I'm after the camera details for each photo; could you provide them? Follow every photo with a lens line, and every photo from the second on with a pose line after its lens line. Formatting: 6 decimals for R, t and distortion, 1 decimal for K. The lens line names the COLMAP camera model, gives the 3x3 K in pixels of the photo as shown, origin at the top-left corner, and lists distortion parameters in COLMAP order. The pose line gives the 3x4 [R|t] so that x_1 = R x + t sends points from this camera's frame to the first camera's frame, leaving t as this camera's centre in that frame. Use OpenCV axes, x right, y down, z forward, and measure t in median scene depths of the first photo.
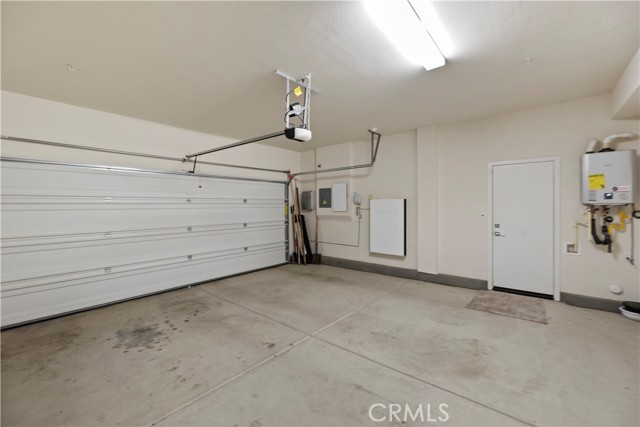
lens RADIAL K [[267.2, 0, 326.3], [0, 267.2, 208.9], [0, 0, 1]] dist [0.006800, -0.000643]
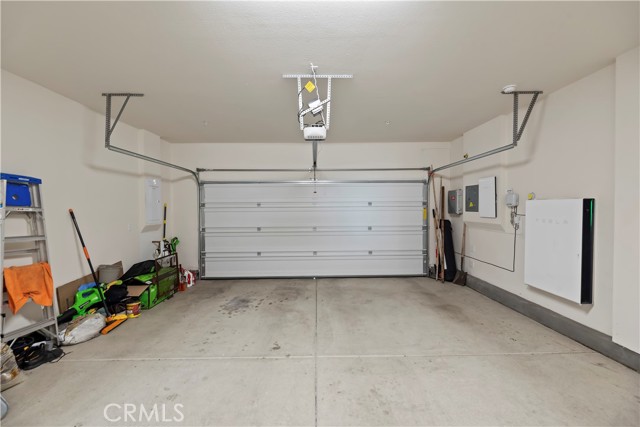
lens RADIAL K [[267.2, 0, 323.3], [0, 267.2, 213.7], [0, 0, 1]] dist [0.006800, -0.000643]
pose [[0.651682, 0.022641, -0.758155, 0.394934], [-0.007742, 0.999701, 0.023200, -0.017015], [0.758453, -0.009250, 0.651662, 0.275859]]
